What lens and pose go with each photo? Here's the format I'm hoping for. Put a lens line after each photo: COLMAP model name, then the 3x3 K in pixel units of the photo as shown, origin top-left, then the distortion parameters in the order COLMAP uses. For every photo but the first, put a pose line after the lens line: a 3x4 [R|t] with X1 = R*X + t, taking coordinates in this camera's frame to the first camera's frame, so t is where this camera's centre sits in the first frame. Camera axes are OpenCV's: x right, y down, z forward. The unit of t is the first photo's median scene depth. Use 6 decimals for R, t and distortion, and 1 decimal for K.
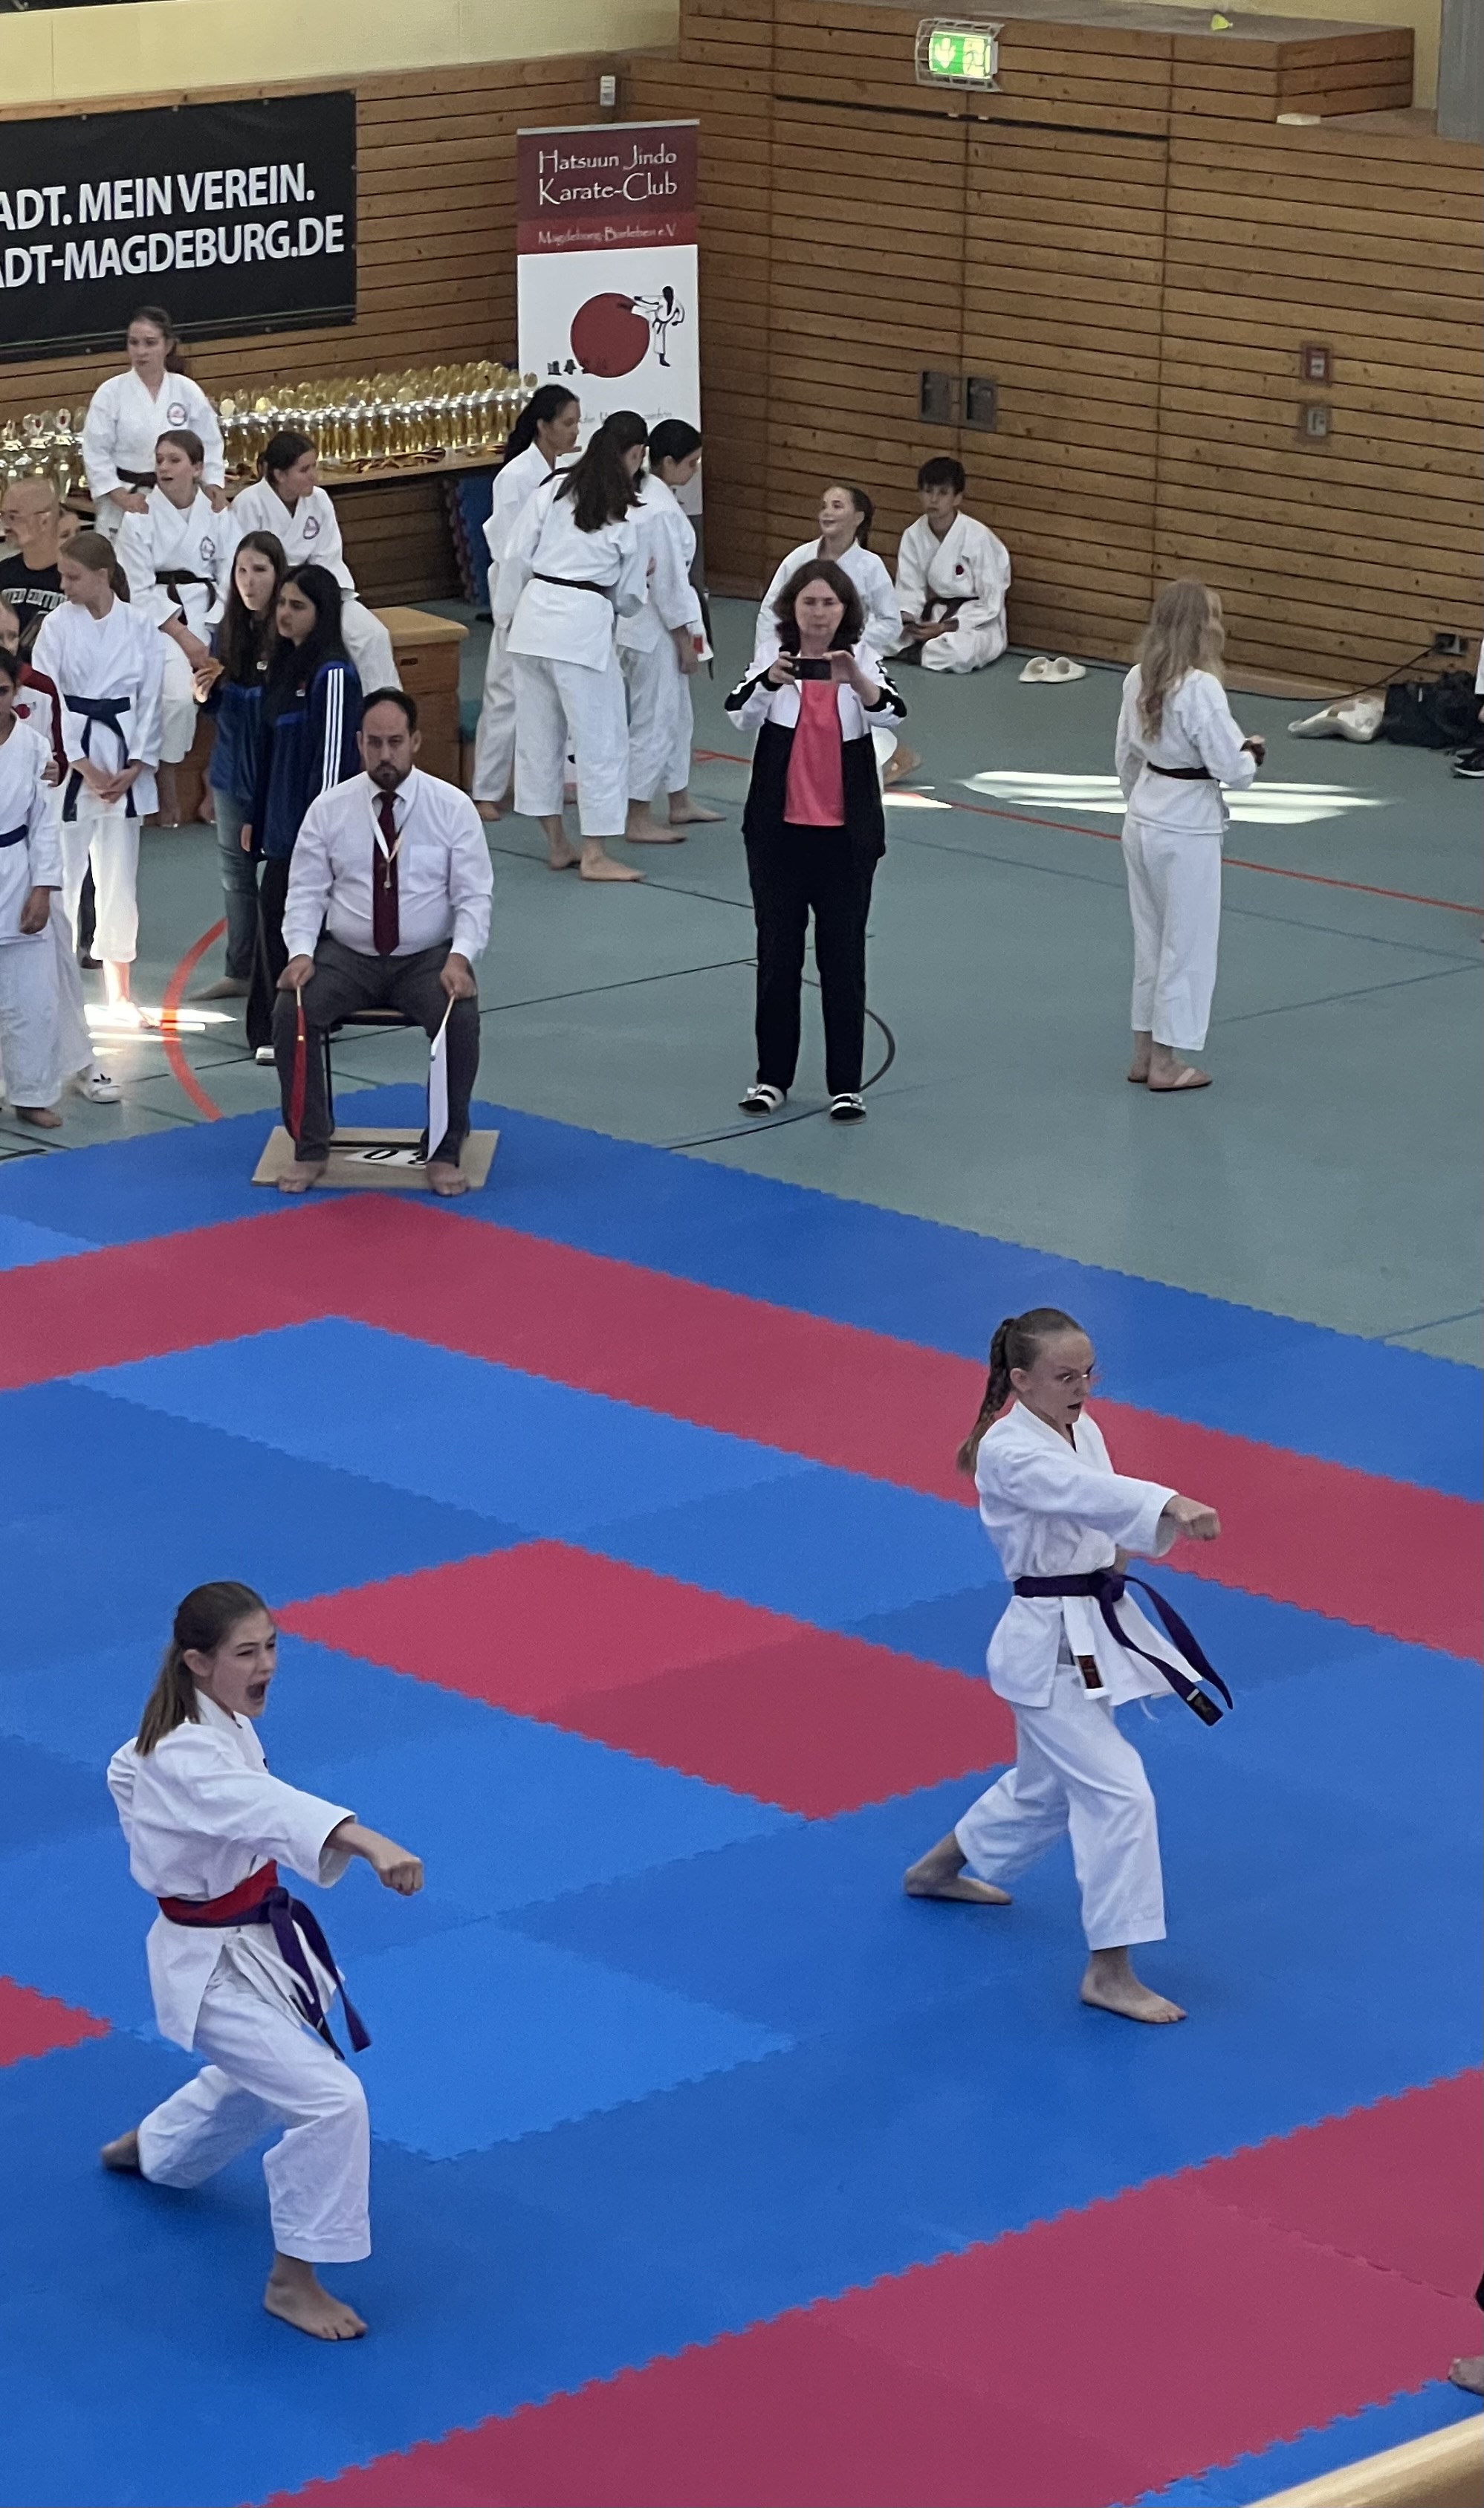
lens RADIAL K [[7229.2, 0, 451.8], [0, 7229.2, 1497.3], [0, 0, 1]] dist [0.030870, 3.346437]
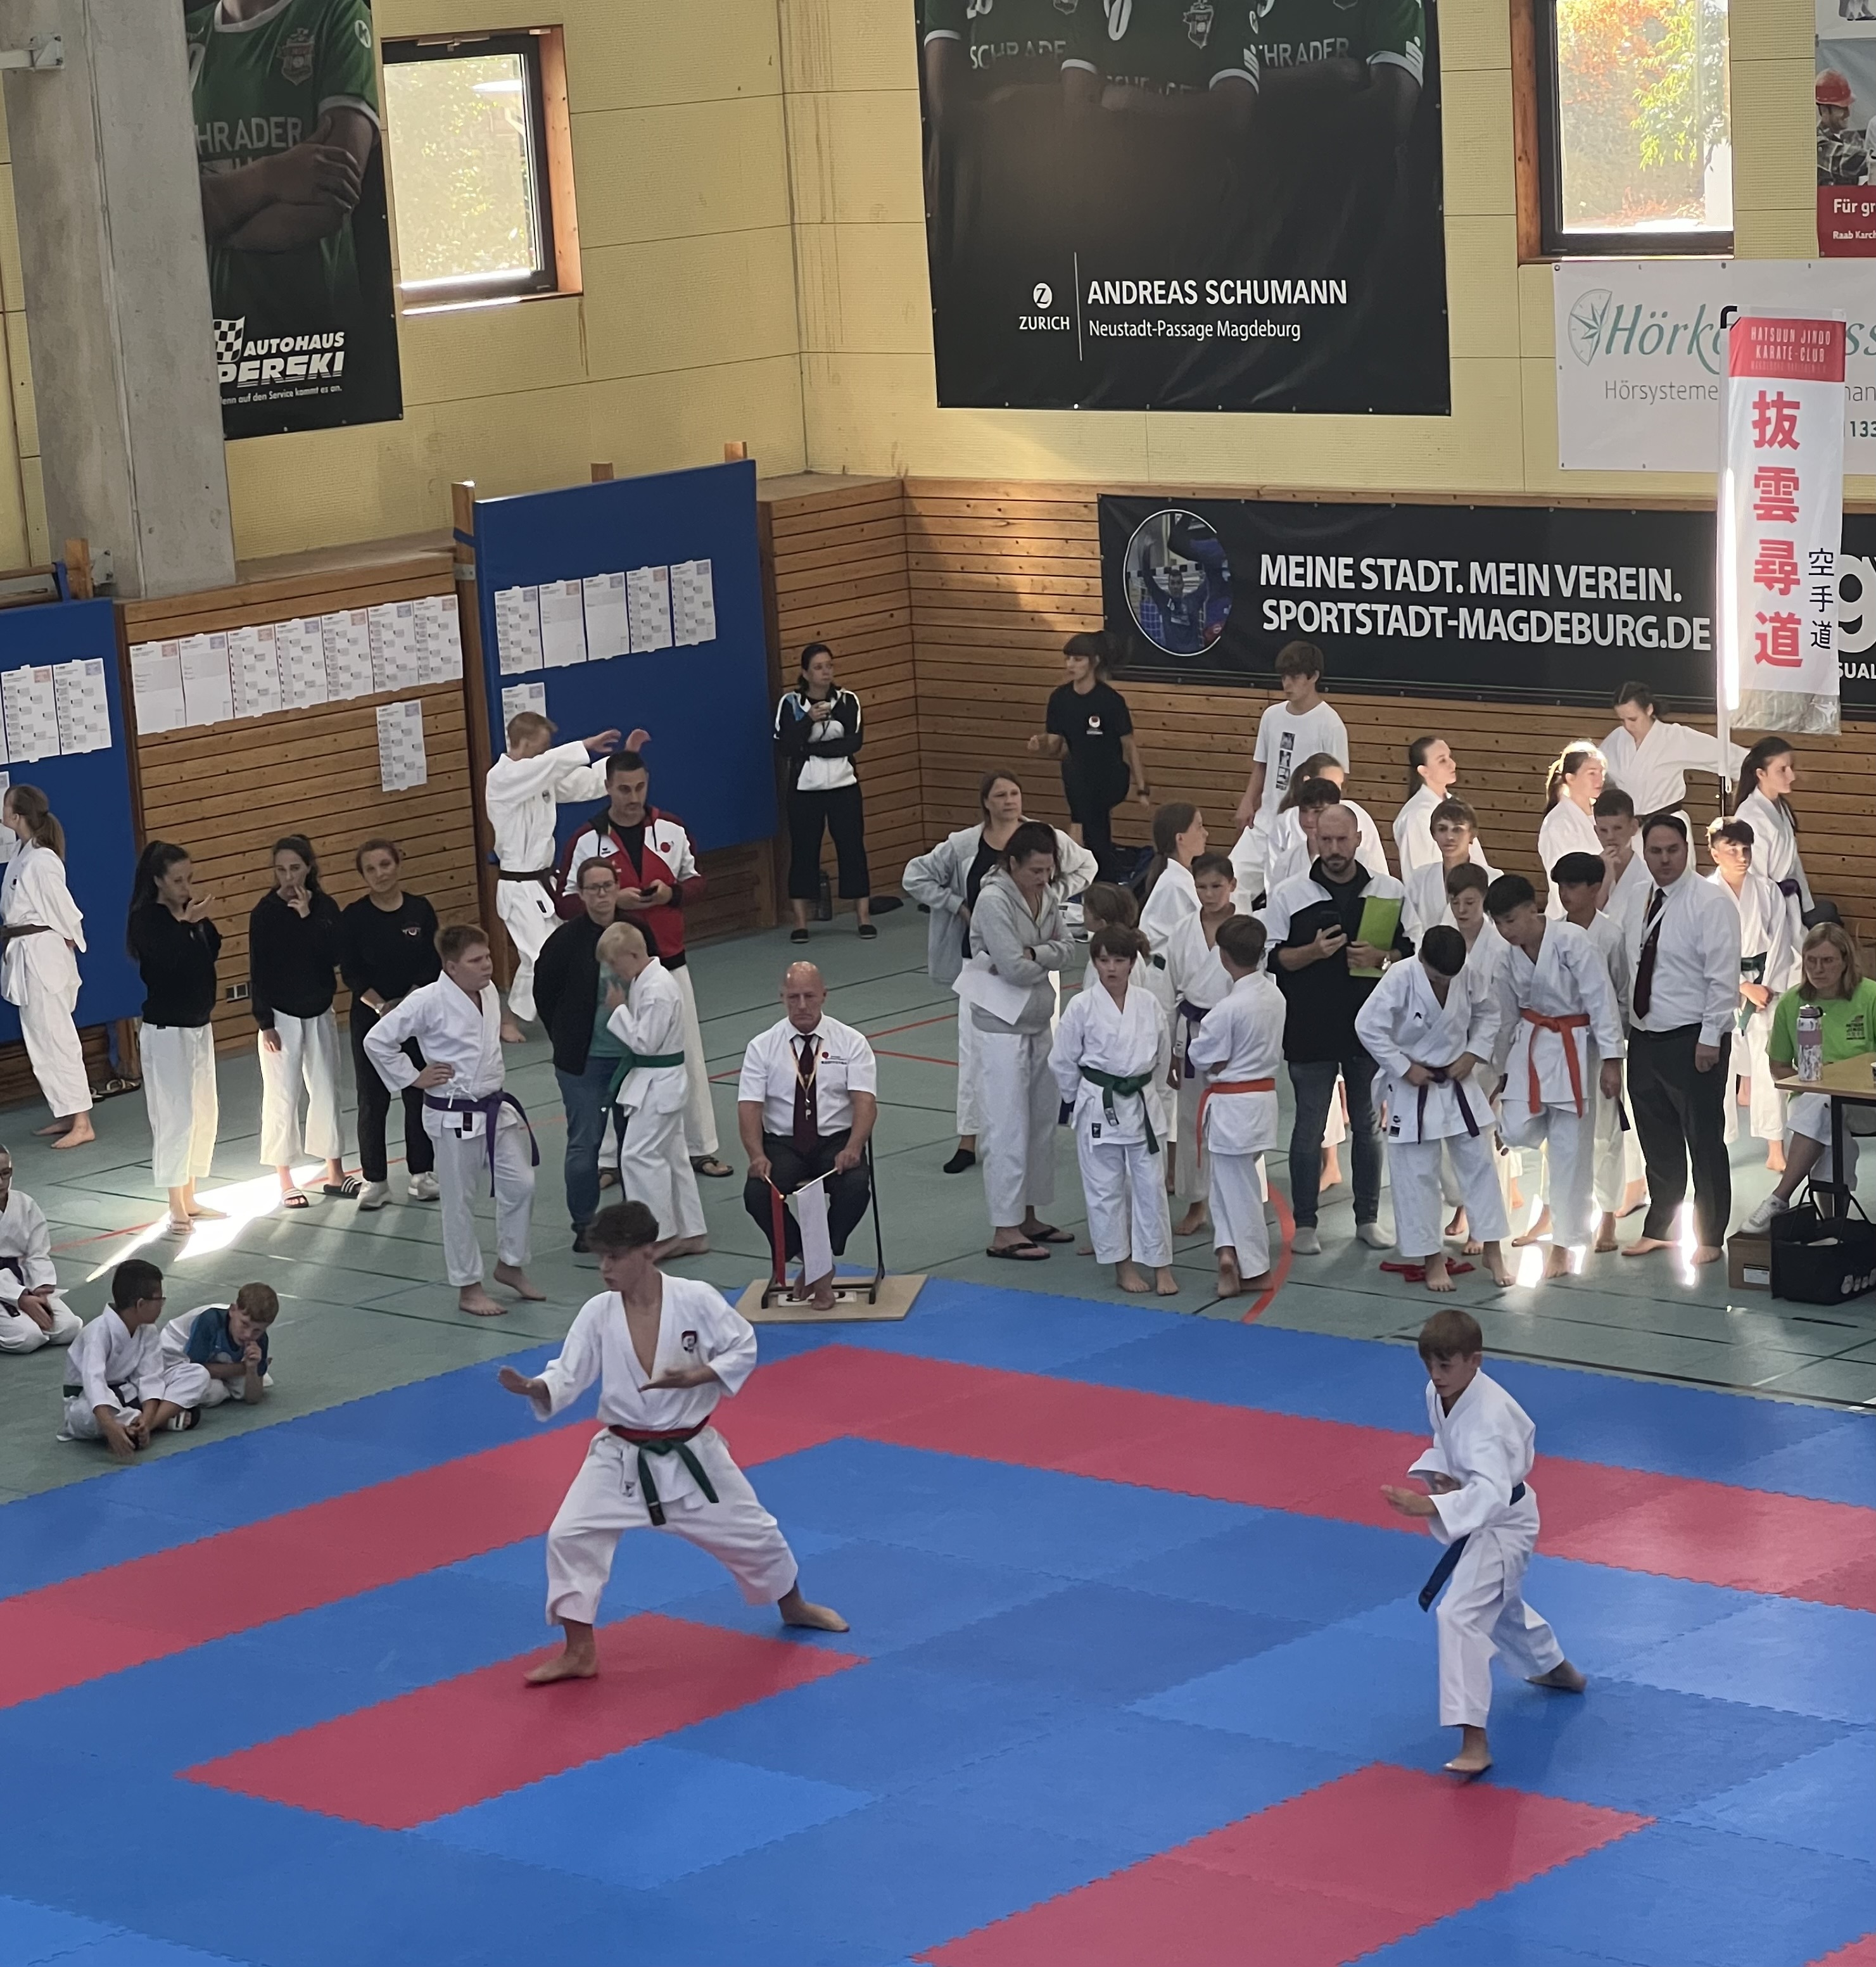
lens RADIAL K [[6007.2, 0, 900.8], [0, 6007.2, 1219.6], [0, 0, 1]] dist [-0.028327, 3.632708]
pose [[0.110765, 0.212537, -0.970855, 0.908254], [-0.228013, 0.956244, 0.183324, -0.232784], [0.967337, 0.201062, 0.154379, 0.762141]]
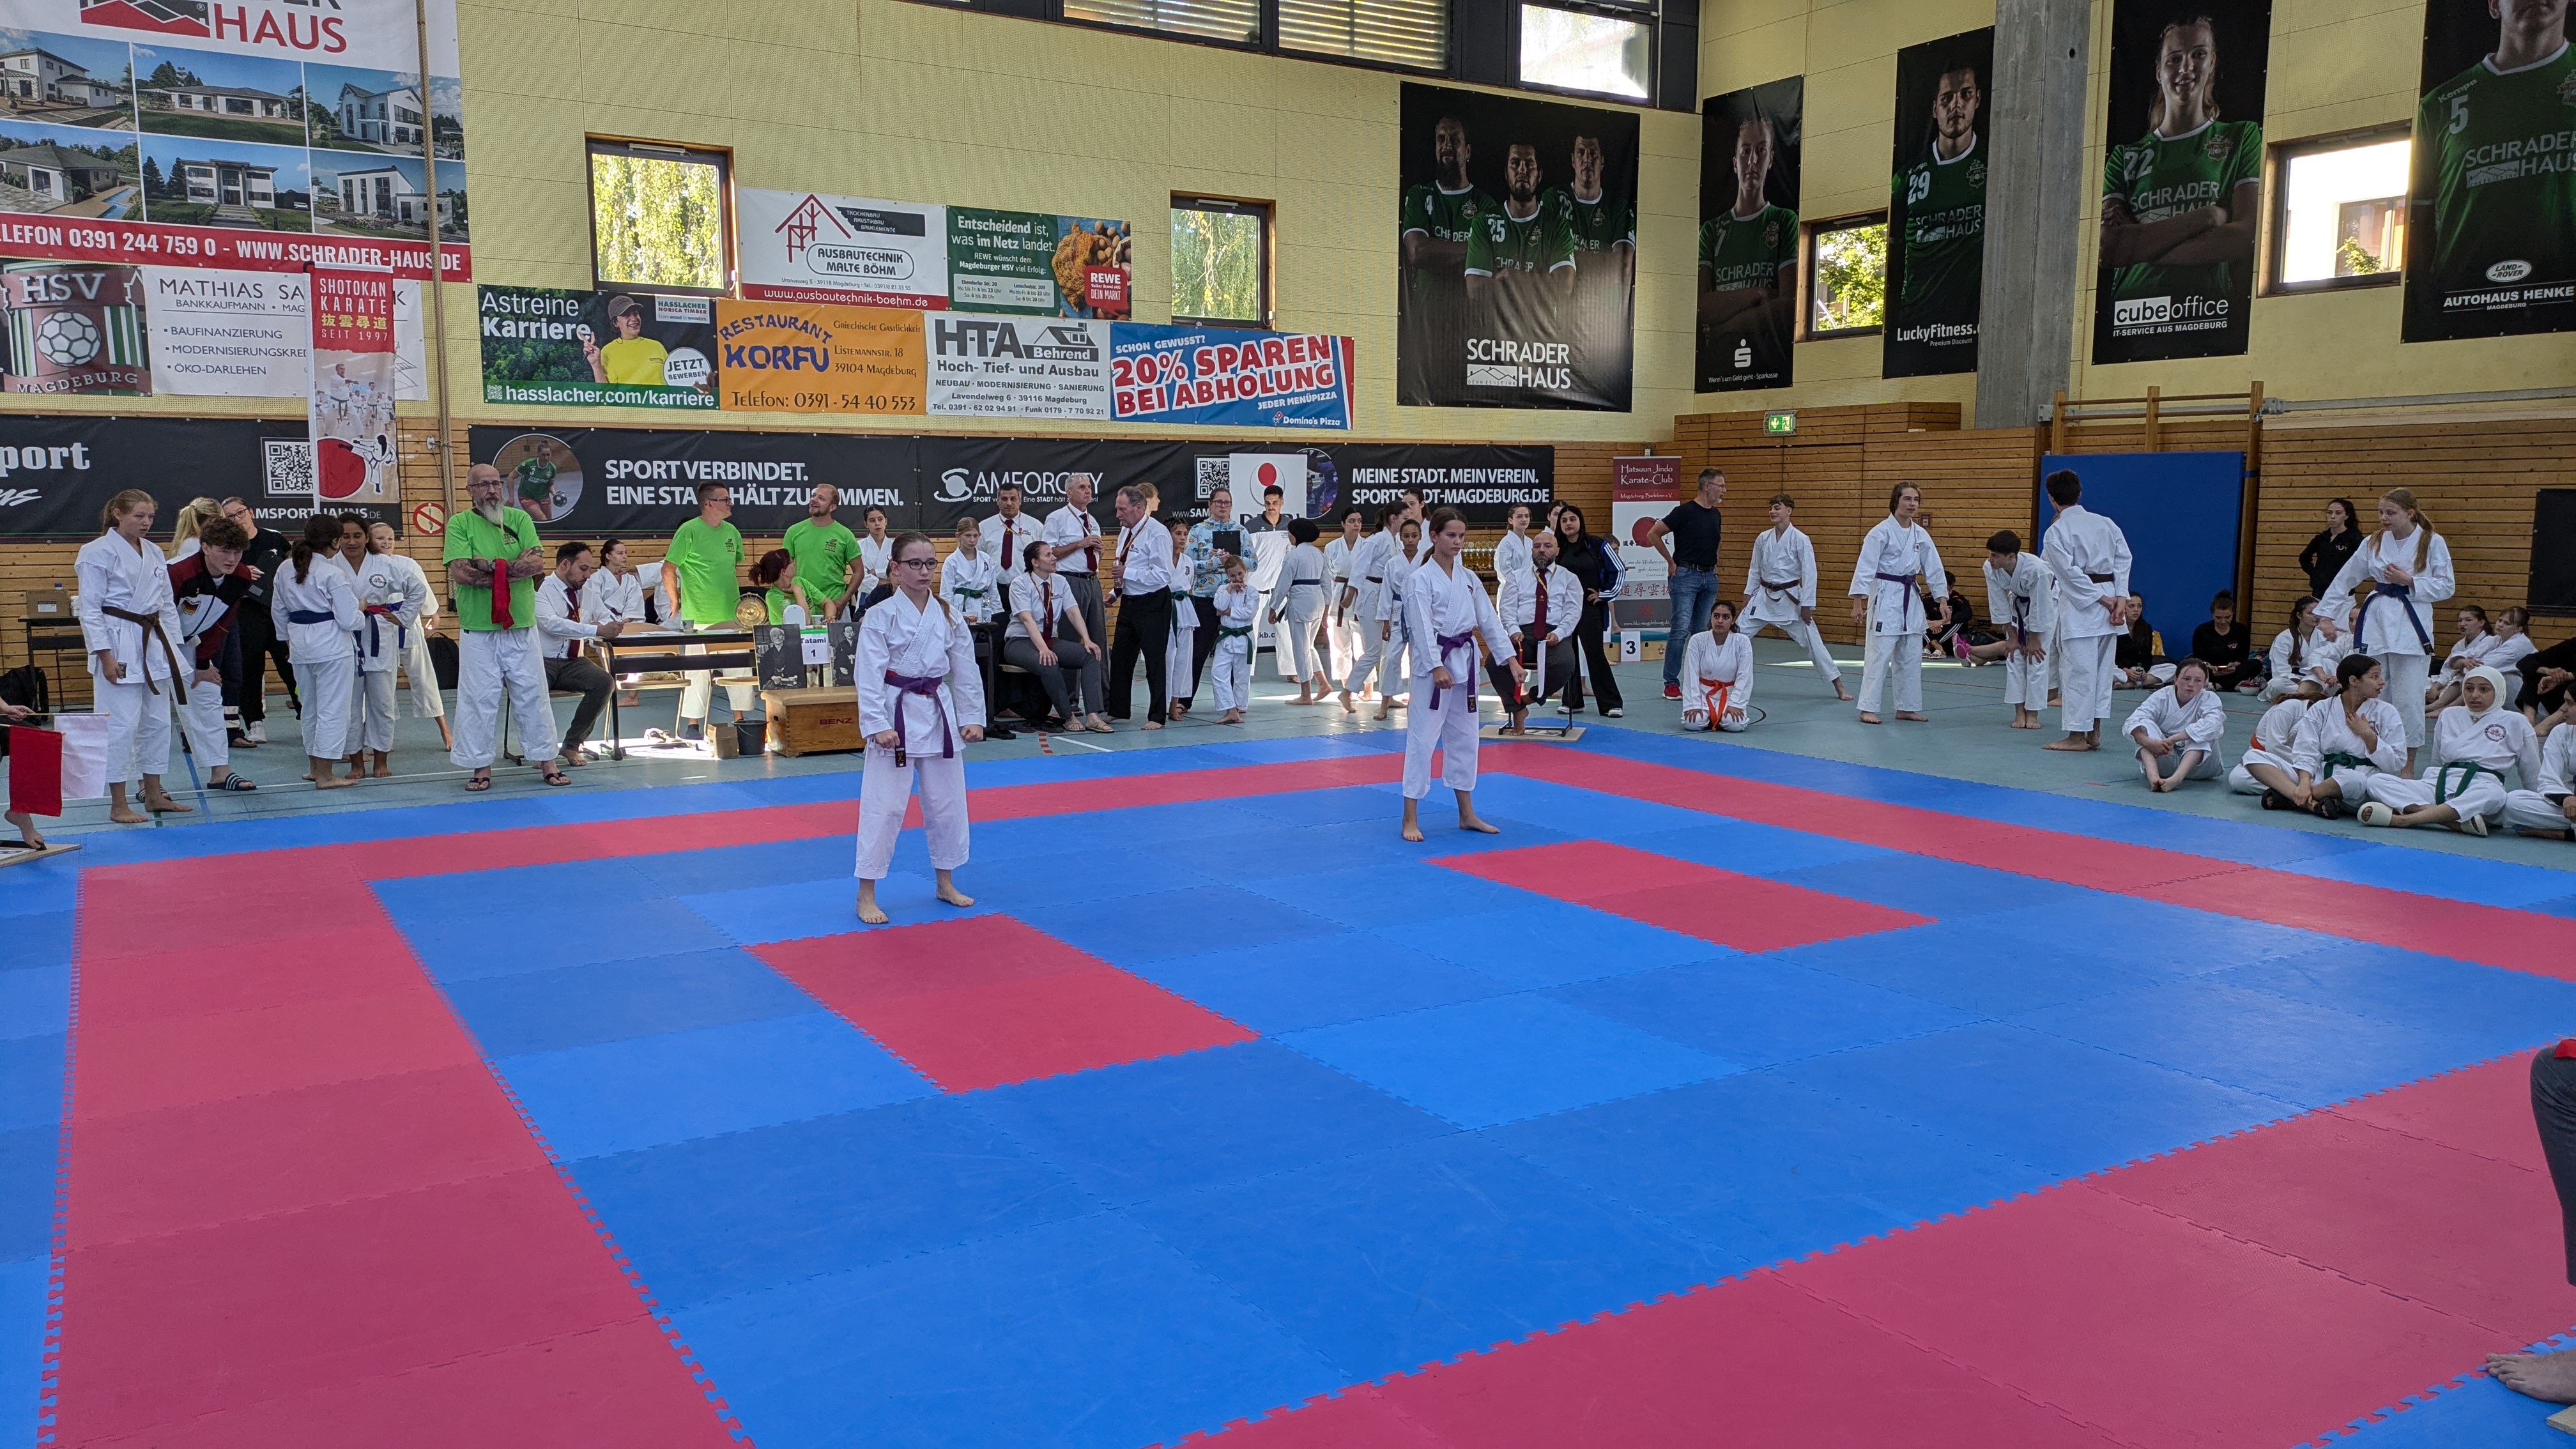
lens RADIAL K [[1877.9, 0, 1286.8], [0, 1877.9, 724.6], [0, 0, 1]] dist [0.074596, -0.076261]
pose [[0.984976, 0.019339, -0.171605, 0.011675], [-0.048562, 0.984629, -0.167773, 0.037473], [0.165723, 0.173585, 0.970775, 0.305538]]
